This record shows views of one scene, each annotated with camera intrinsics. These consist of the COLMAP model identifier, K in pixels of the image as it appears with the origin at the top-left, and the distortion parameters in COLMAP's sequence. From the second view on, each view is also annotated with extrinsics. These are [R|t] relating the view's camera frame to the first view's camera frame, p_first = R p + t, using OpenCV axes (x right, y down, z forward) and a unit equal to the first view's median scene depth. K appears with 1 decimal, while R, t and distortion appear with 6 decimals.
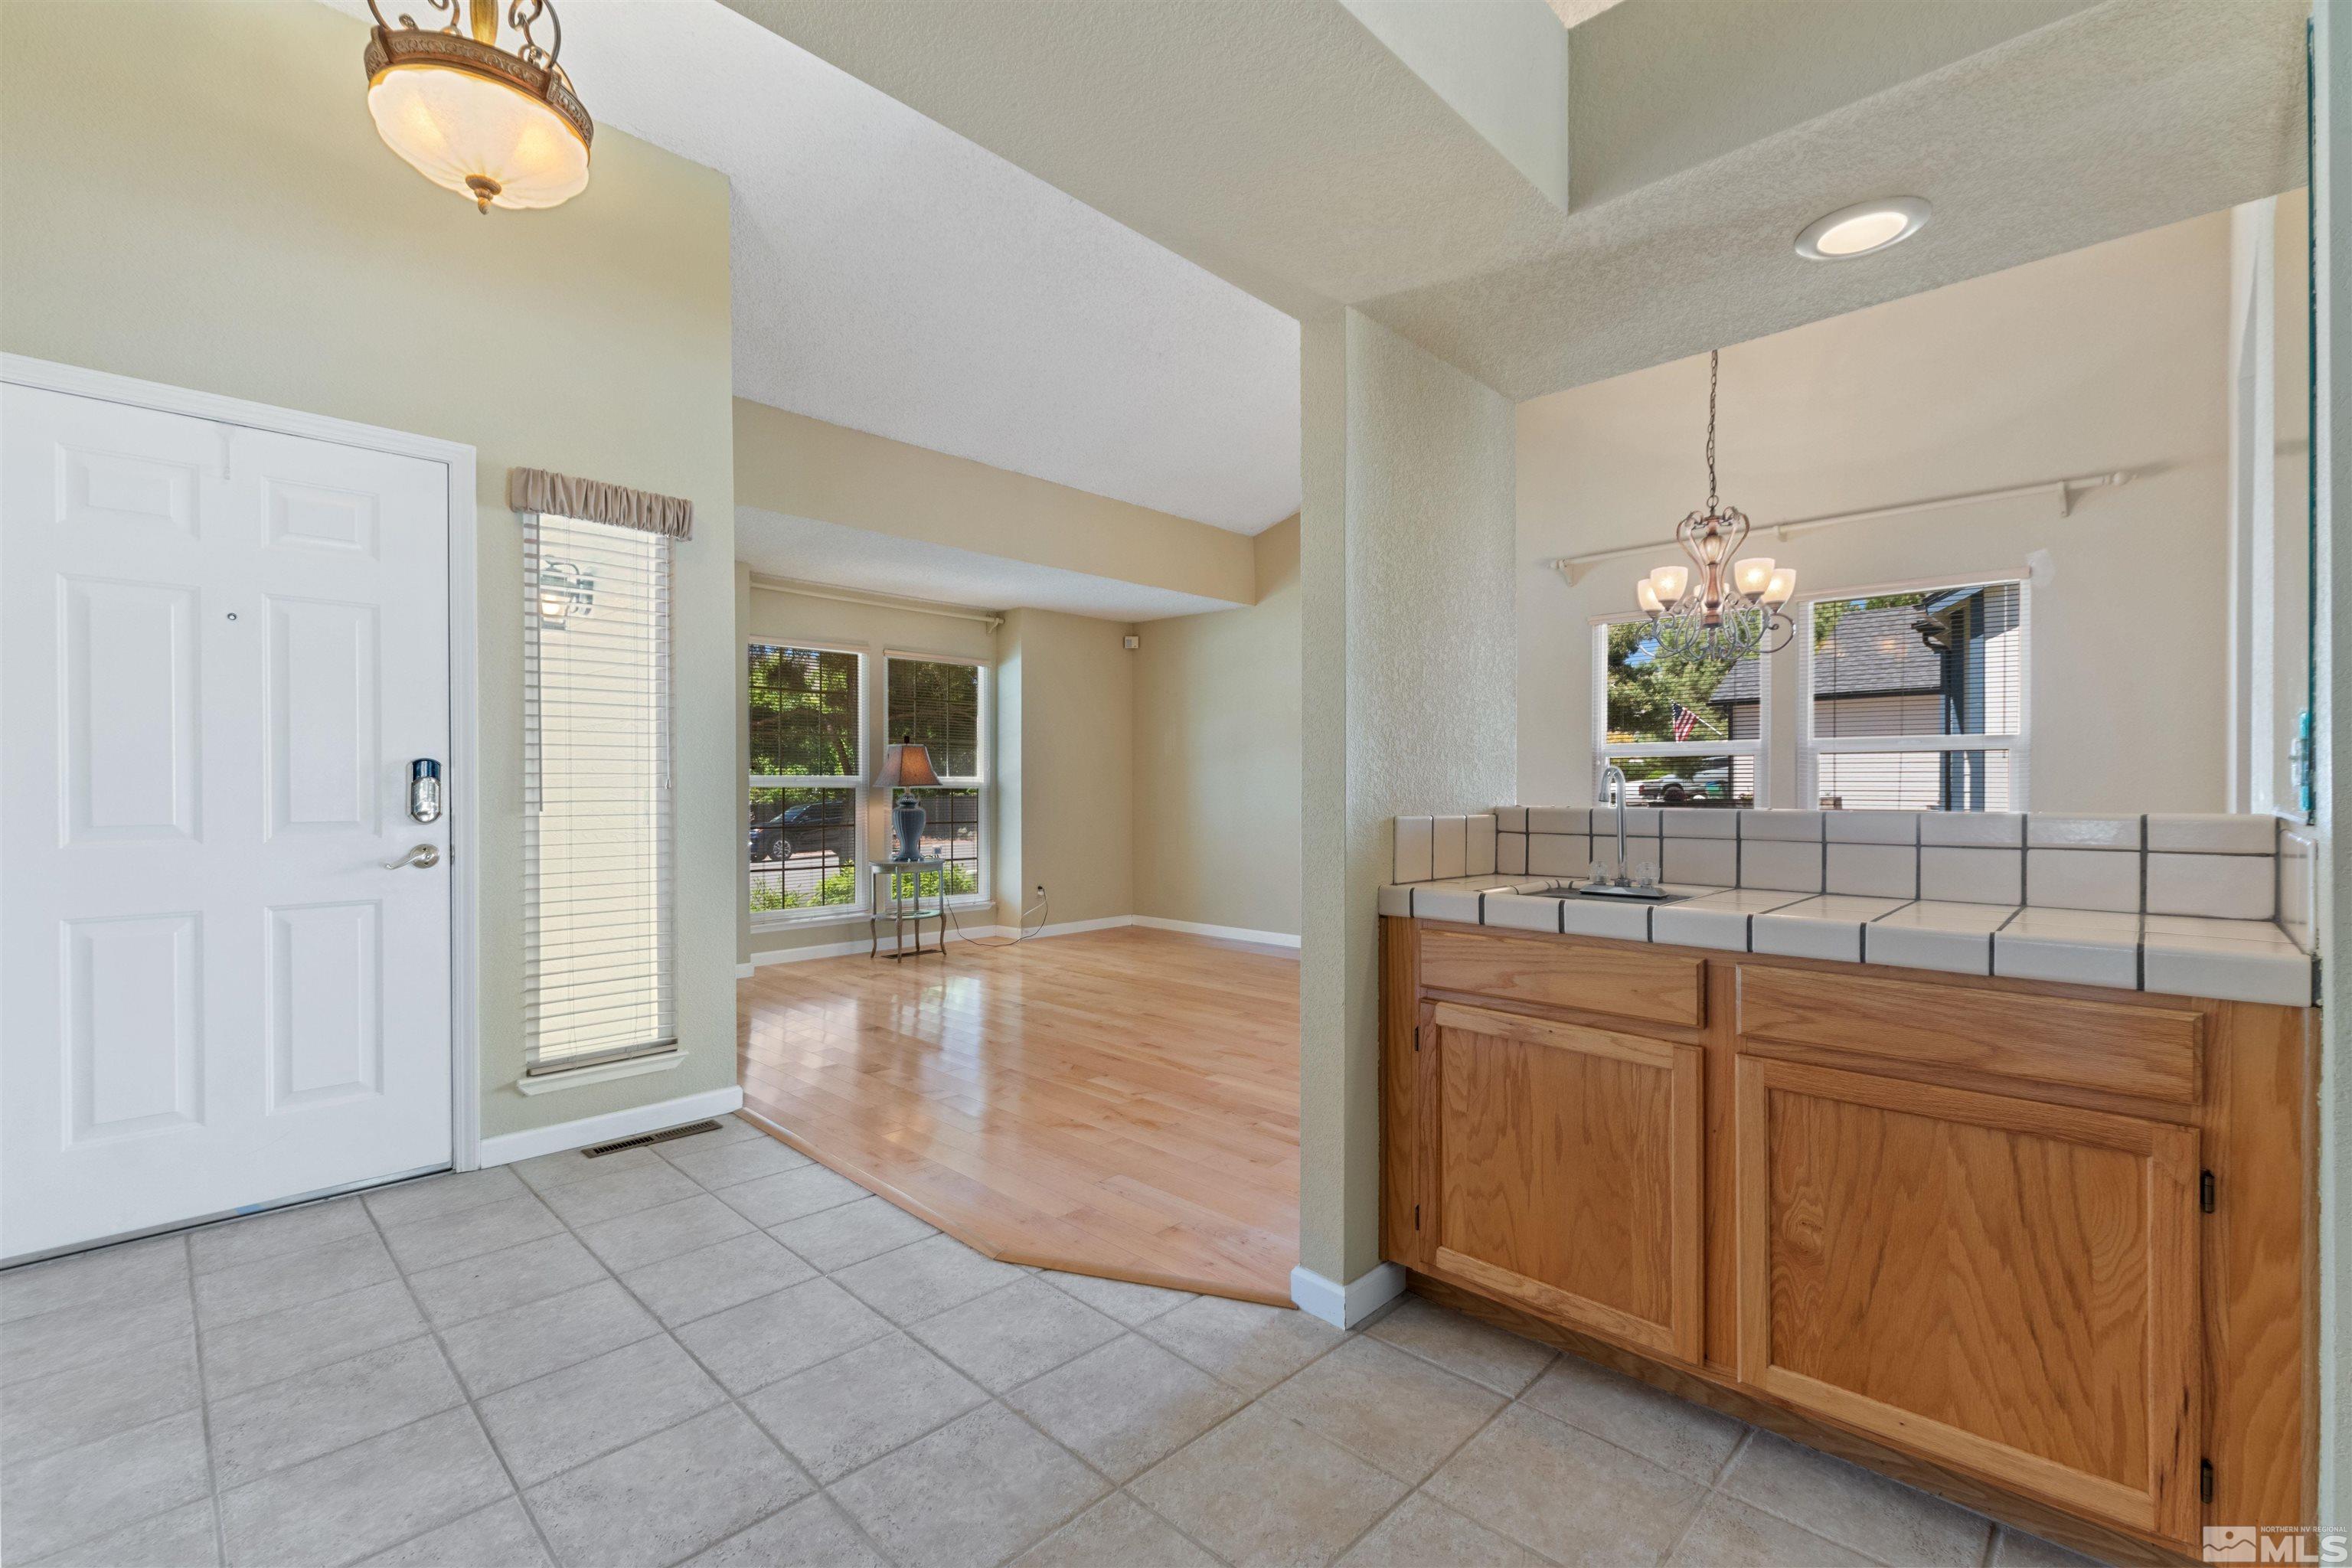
lens RADIAL K [[1023.7, 0, 1181.9], [0, 1023.7, 788.7], [0, 0, 1]] dist [0.007085, -0.003407]
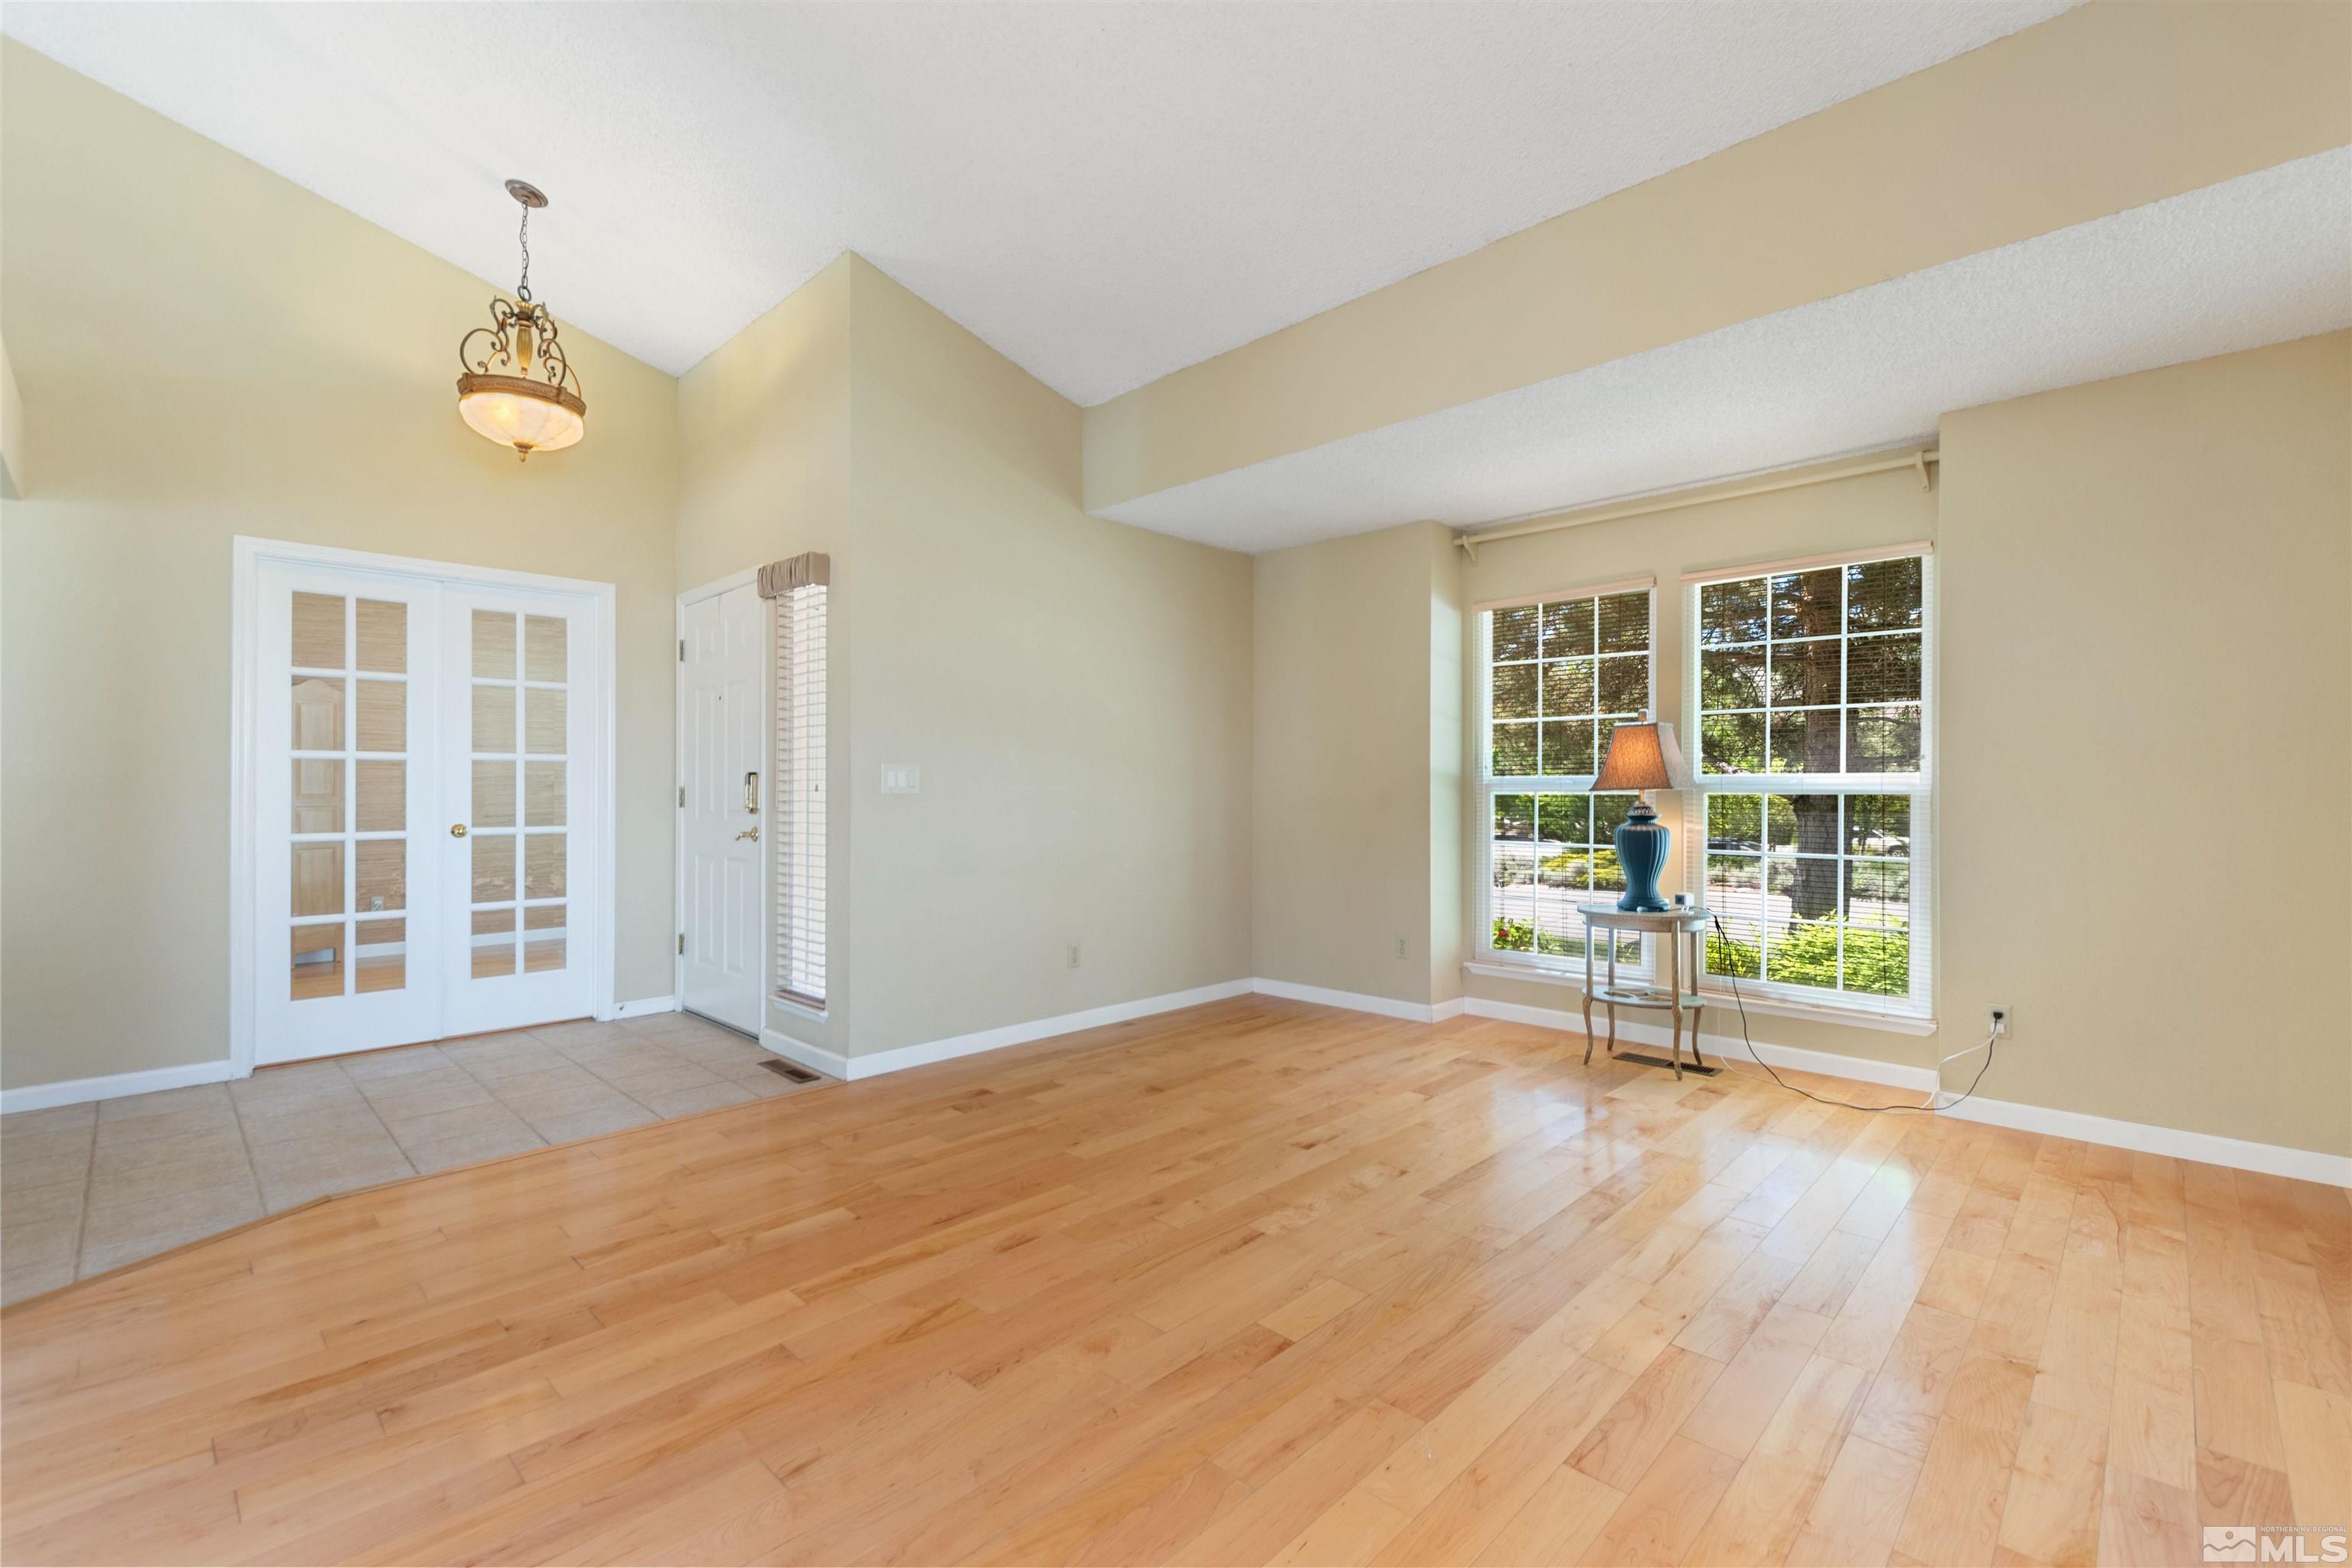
lens RADIAL K [[1023.7, 0, 1176.2], [0, 1023.7, 783.2], [0, 0, 1]] dist [0.007085, -0.003407]
pose [[-0.004633, -0.005643, -0.999973, 1.413384], [-0.003207, 0.999979, -0.005628, -0.009629], [0.999984, 0.003181, -0.004651, 2.838475]]
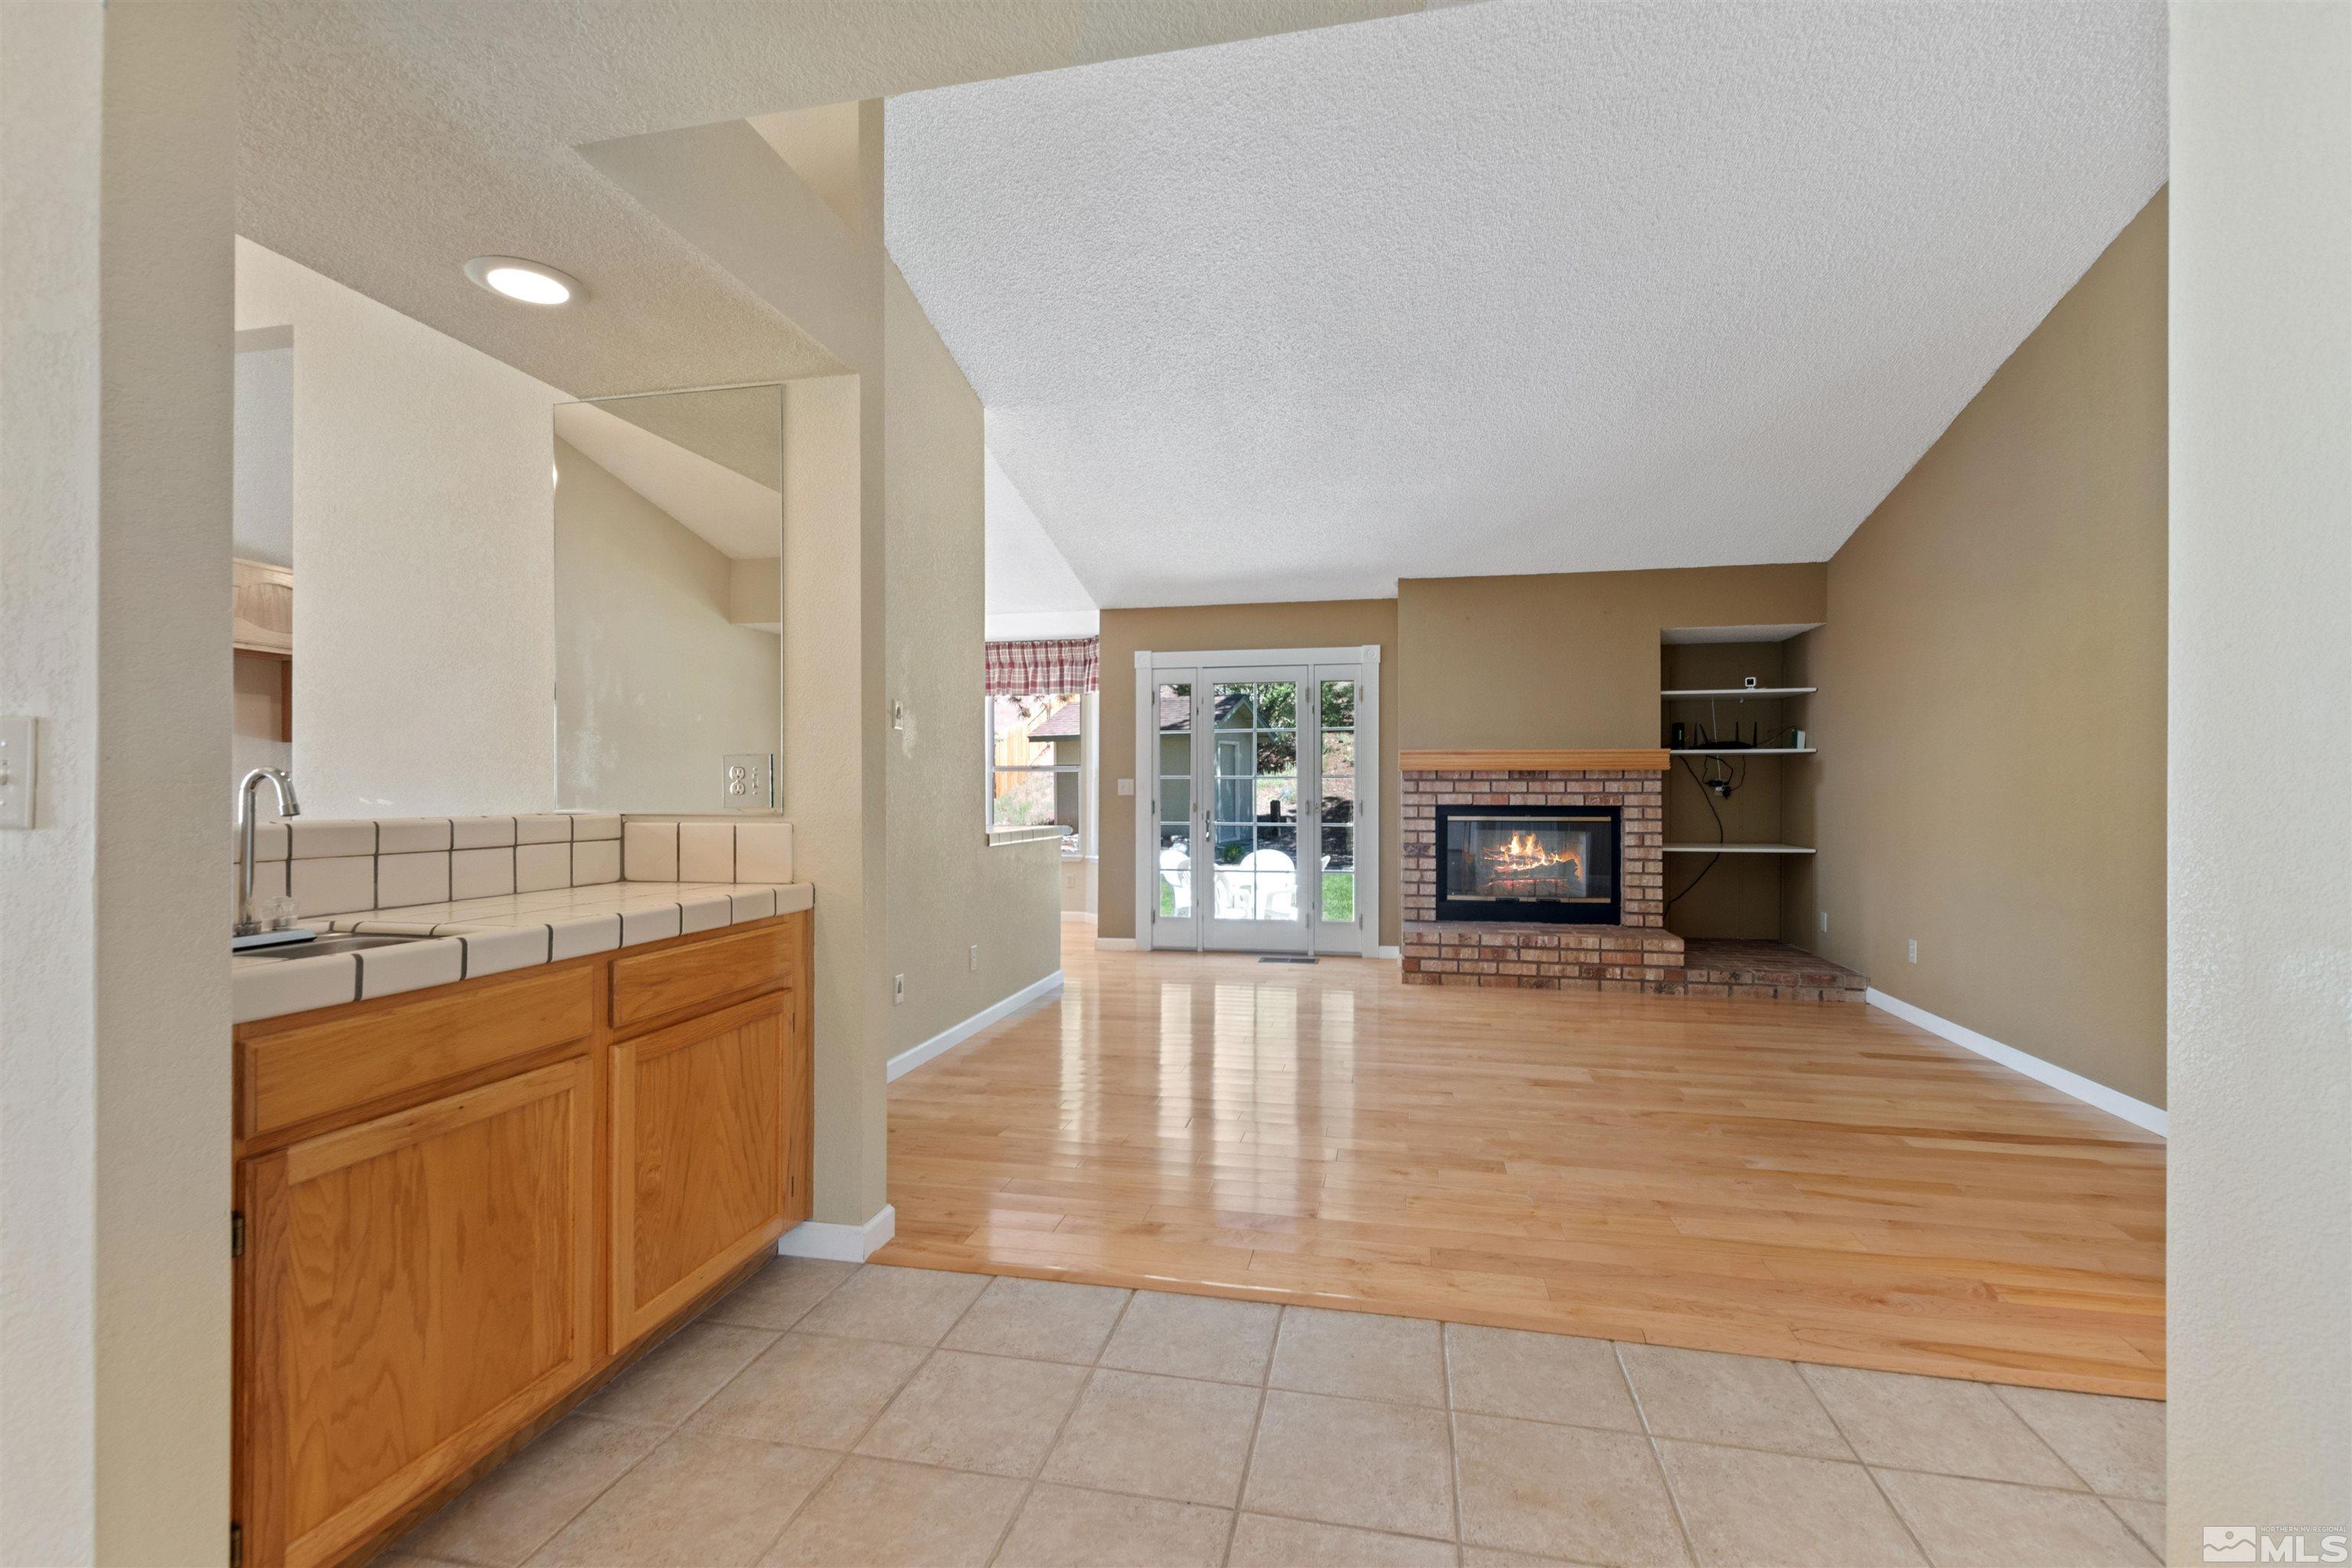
lens RADIAL K [[1023.7, 0, 1171.7], [0, 1023.7, 797.8], [0, 0, 1]] dist [0.007085, -0.003407]
pose [[-0.524898, -0.004265, 0.851155, -0.678193], [0.002770, 0.999974, 0.006719, -0.004421], [-0.851161, 0.005884, -0.524872, 1.084940]]
